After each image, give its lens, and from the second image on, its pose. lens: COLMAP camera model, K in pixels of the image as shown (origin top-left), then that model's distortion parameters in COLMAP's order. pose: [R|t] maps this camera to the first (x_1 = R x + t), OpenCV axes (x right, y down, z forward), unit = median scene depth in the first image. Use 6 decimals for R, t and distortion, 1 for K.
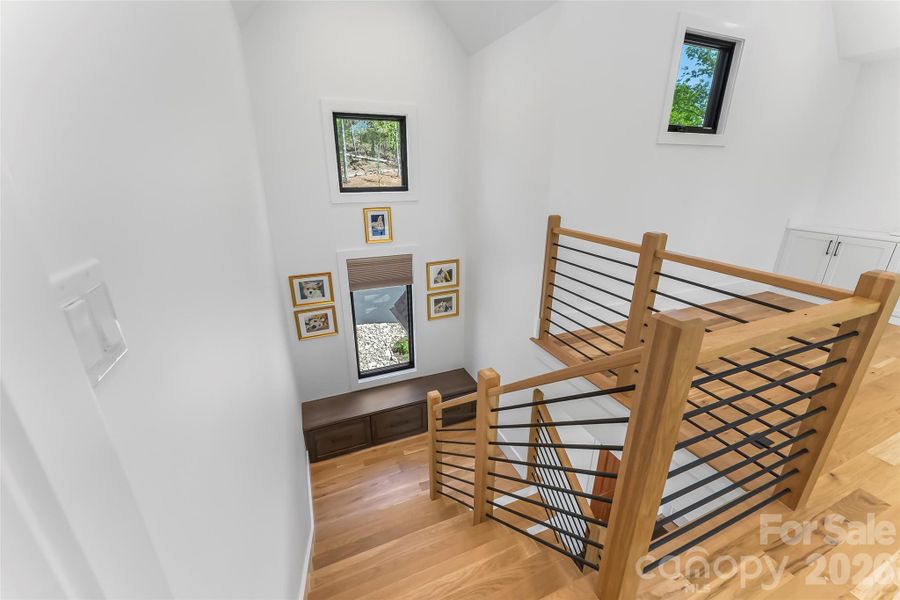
lens RADIAL K [[368.9, 0, 455.6], [0, 368.9, 300.5], [0, 0, 1]] dist [-0.000127, 0.000417]
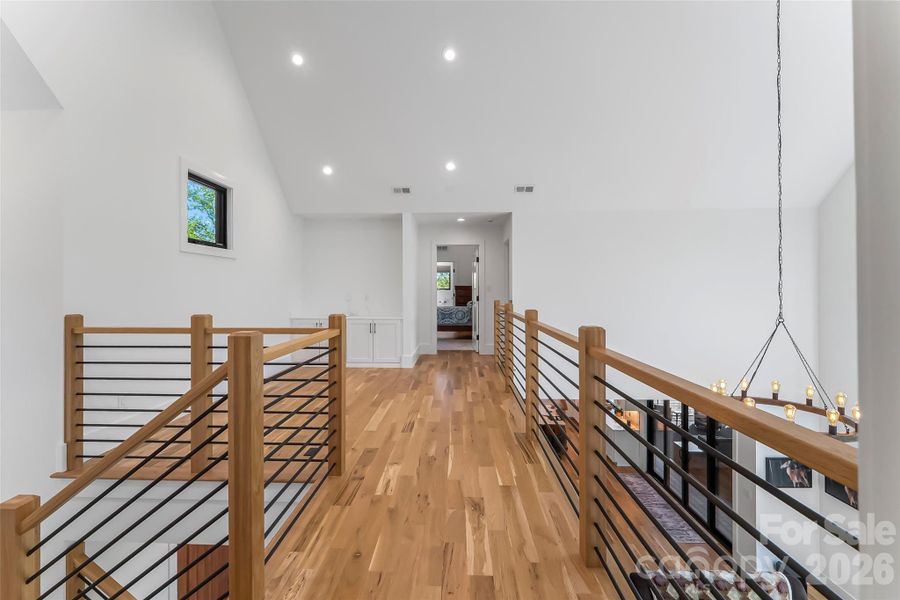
lens RADIAL K [[368.9, 0, 449.4], [0, 368.9, 290.7], [0, 0, 1]] dist [-0.000127, 0.000417]
pose [[0.423637, -0.006793, 0.905807, -0.150413], [0.312268, 0.939771, -0.138997, 0.120331], [-0.850306, 0.341739, 0.400243, -0.141291]]
